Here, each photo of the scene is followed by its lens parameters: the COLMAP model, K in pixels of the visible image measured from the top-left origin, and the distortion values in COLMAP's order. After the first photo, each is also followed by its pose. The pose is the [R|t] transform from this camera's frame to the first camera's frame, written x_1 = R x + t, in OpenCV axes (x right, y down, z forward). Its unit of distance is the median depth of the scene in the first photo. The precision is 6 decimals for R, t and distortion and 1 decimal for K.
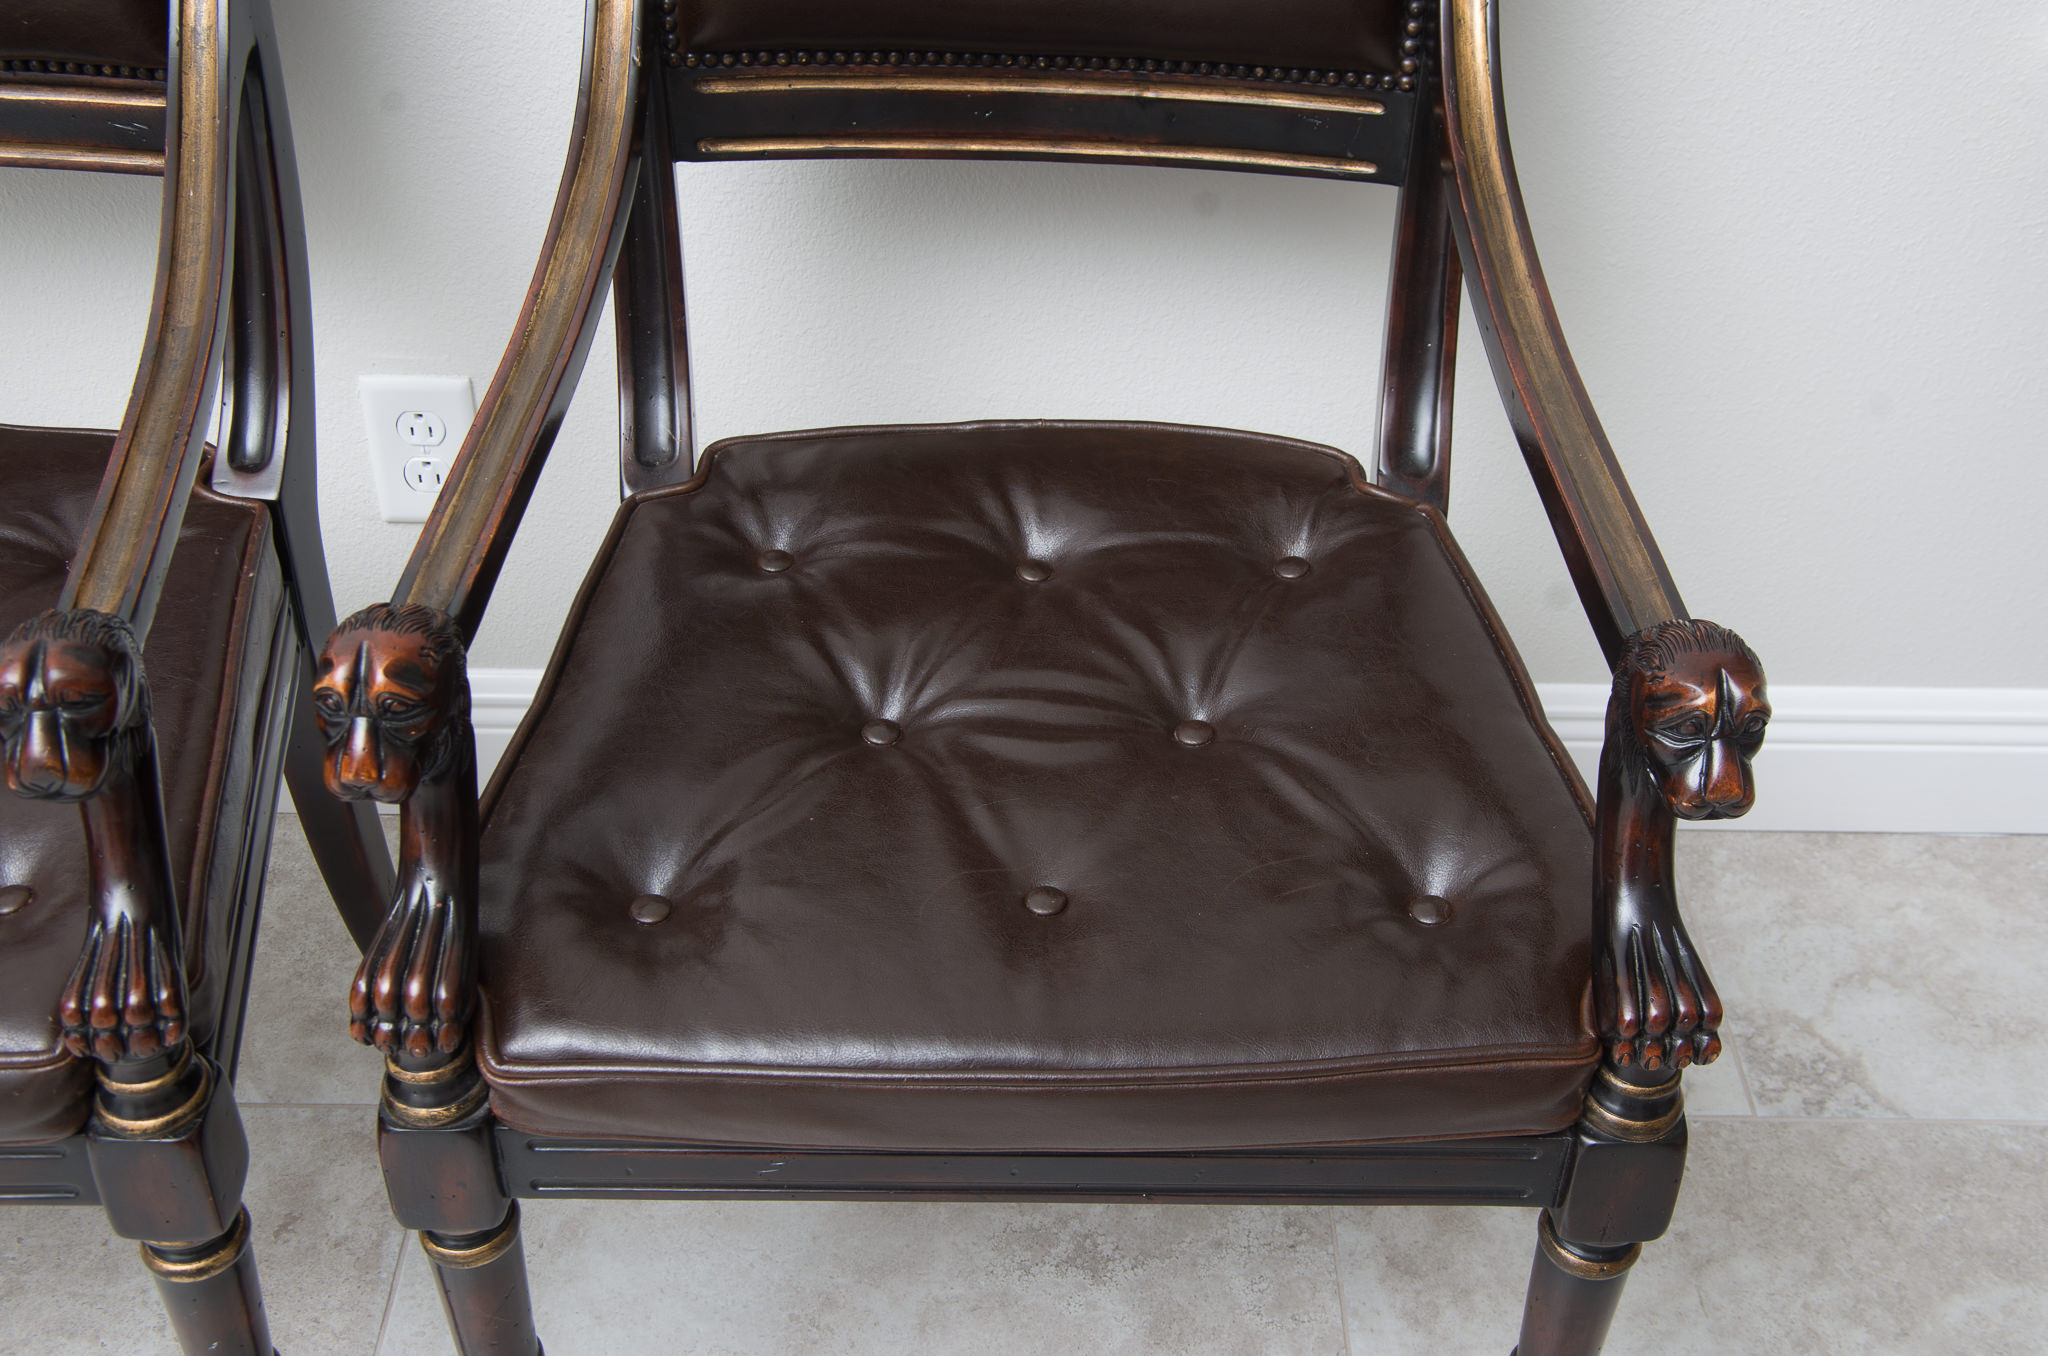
lens RADIAL K [[2416.2, 0, 1046.1], [0, 2416.2, 663.1], [0, 0, 1]] dist [-0.004383, 0.088222]
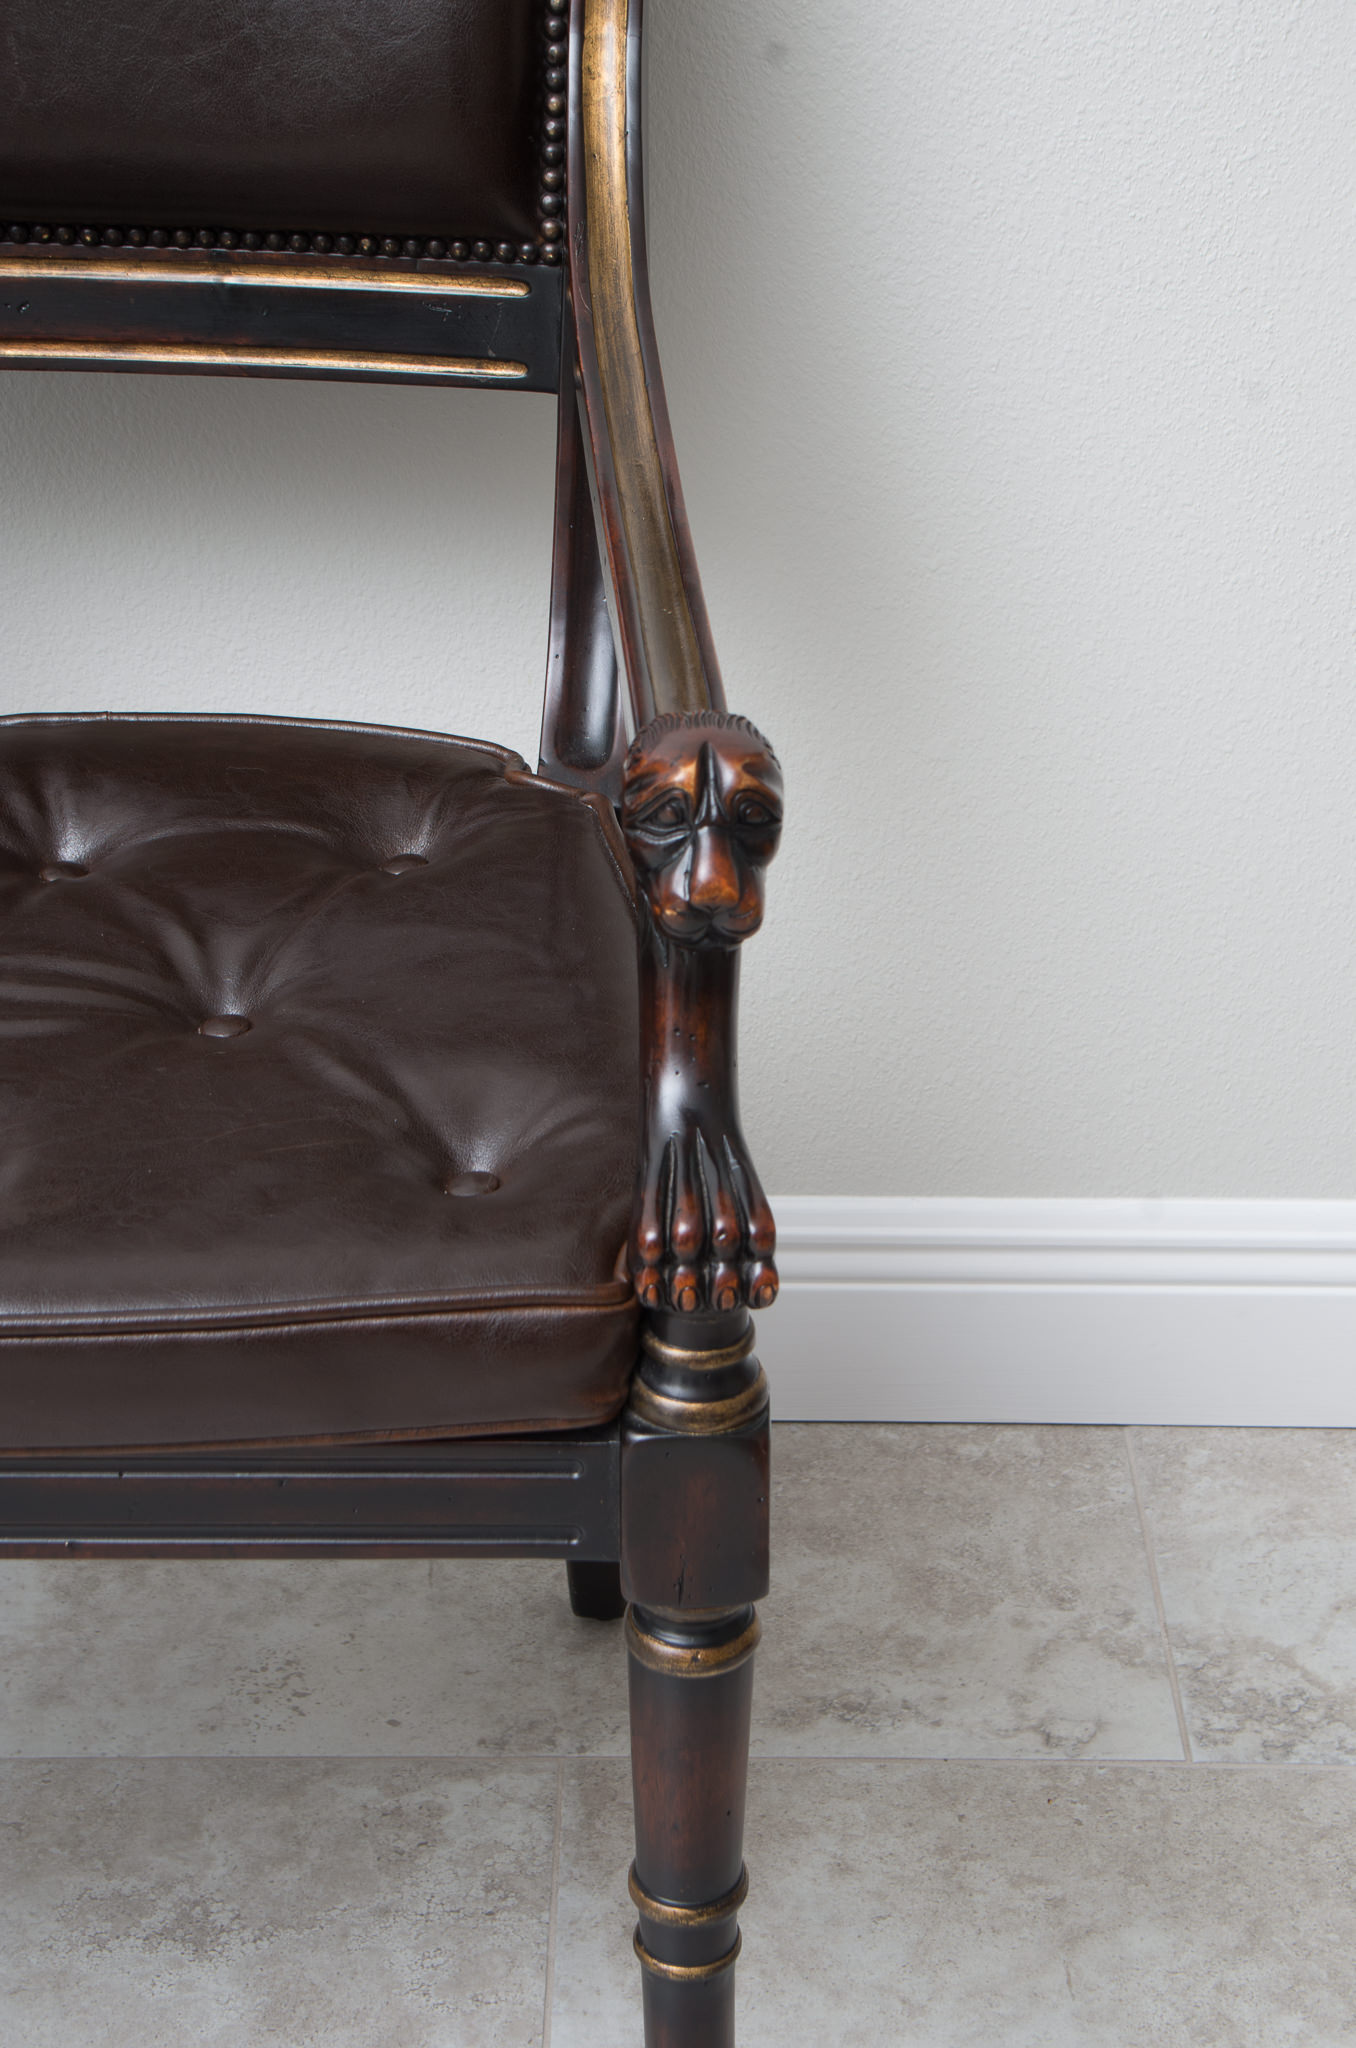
lens RADIAL K [[3823.3, 0, 682.5], [0, 3823.3, 1037.8], [0, 0, 1]] dist [0.149507, 0.052185]
pose [[0.999780, -0.008441, -0.019211, 0.213922], [0.004453, 0.980023, -0.198834, 0.254839], [0.020506, 0.198705, 0.979845, -0.162552]]
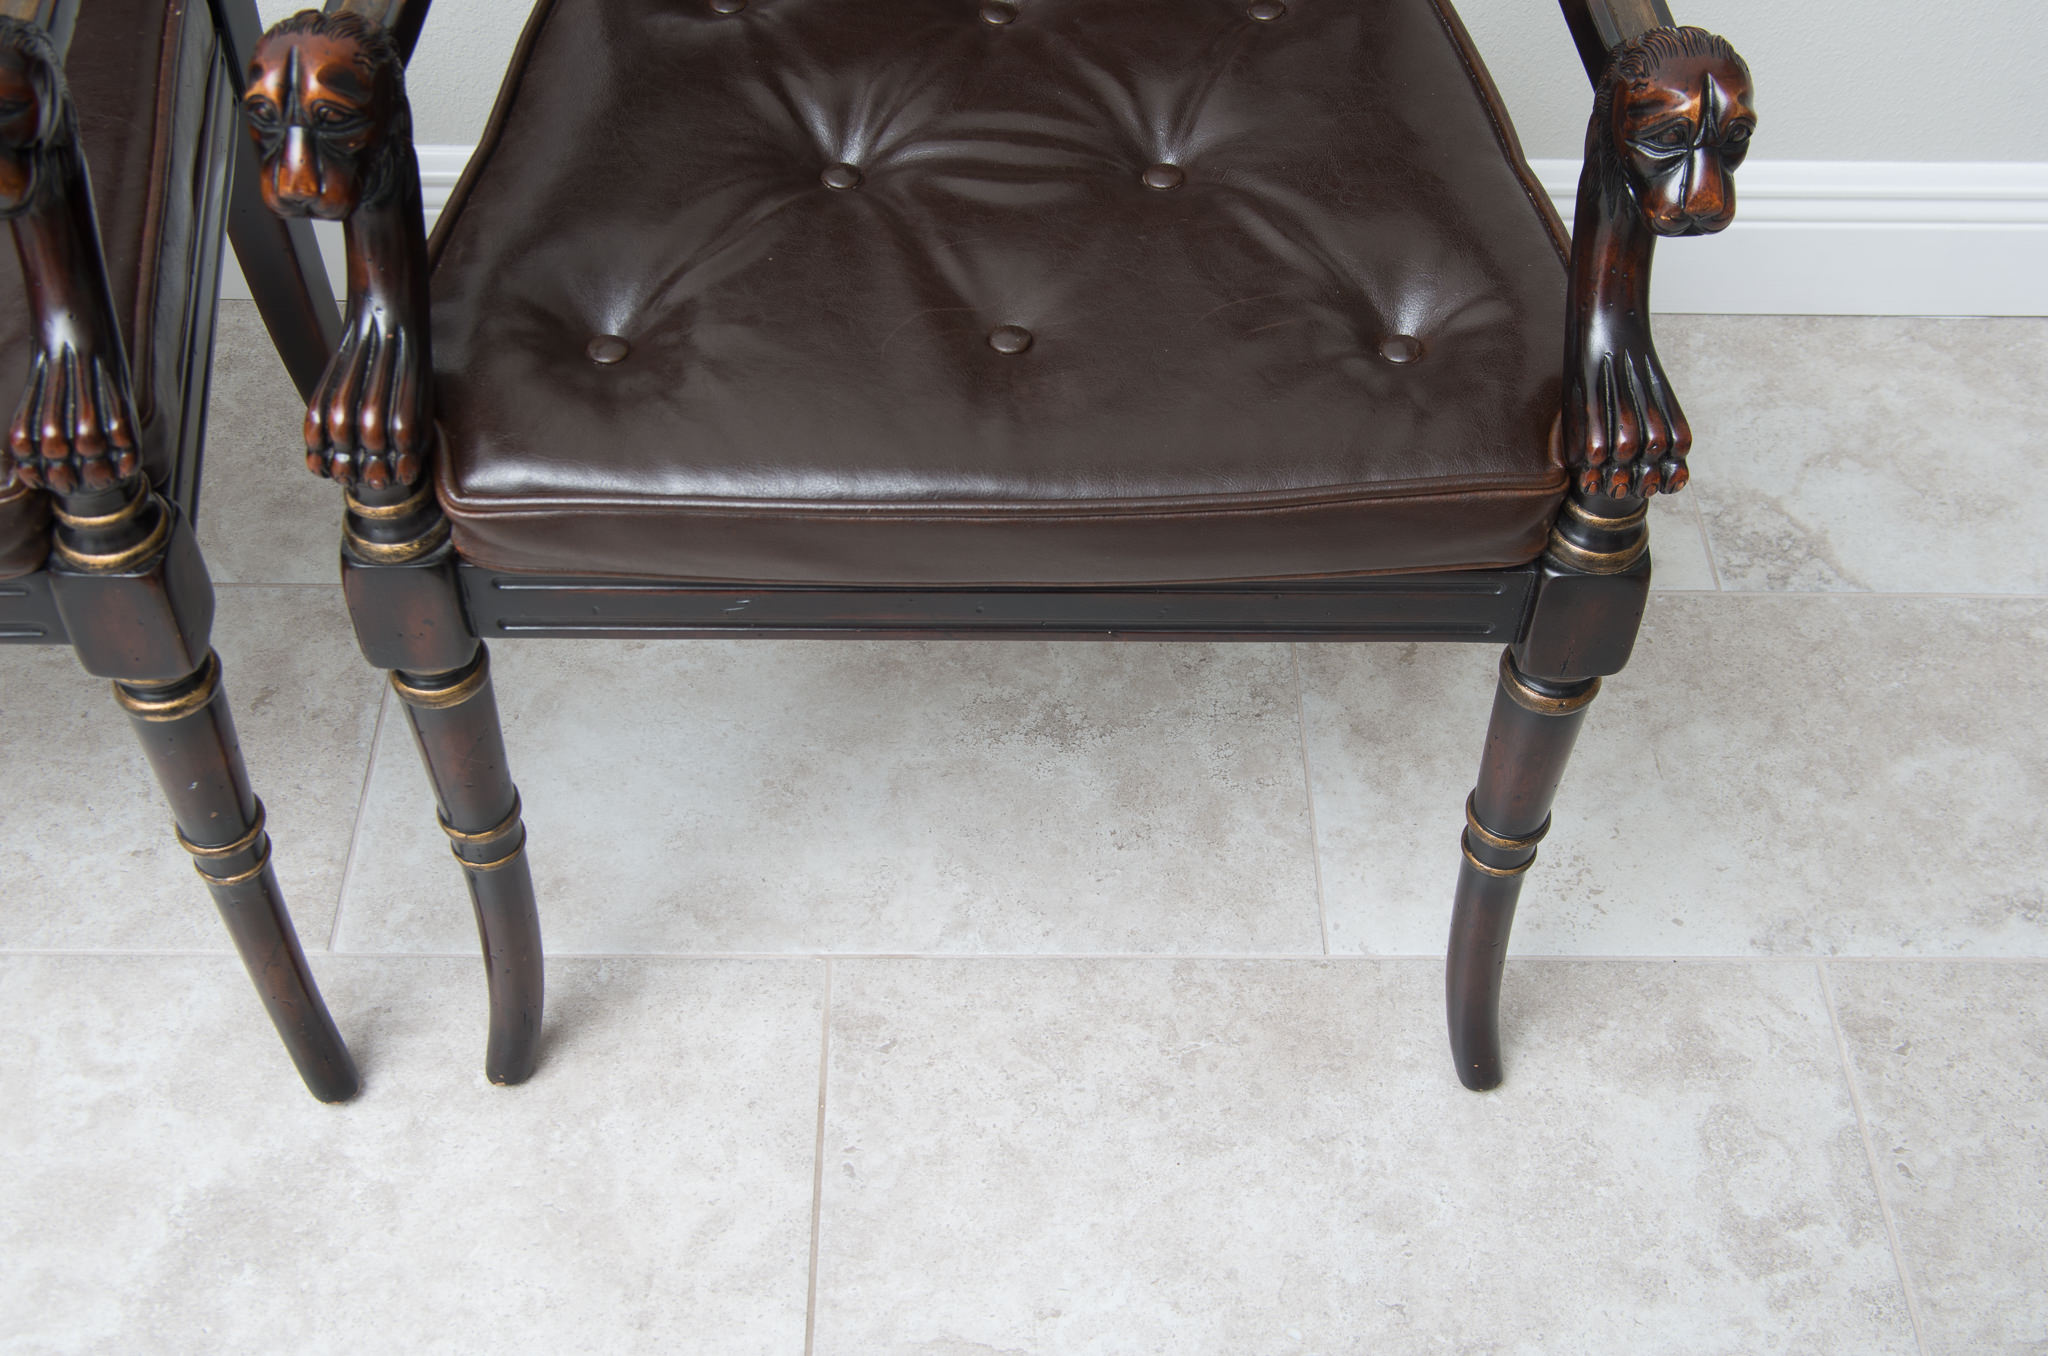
lens RADIAL K [[2420.1, 0, 1045.6], [0, 2420.1, 667.0], [0, 0, 1]] dist [-0.002740, 0.085603]
pose [[0.999948, -0.004134, 0.009284, 0.003825], [0.002369, 0.983168, 0.182691, 0.042088], [-0.009883, -0.182660, 0.983127, 0.006242]]
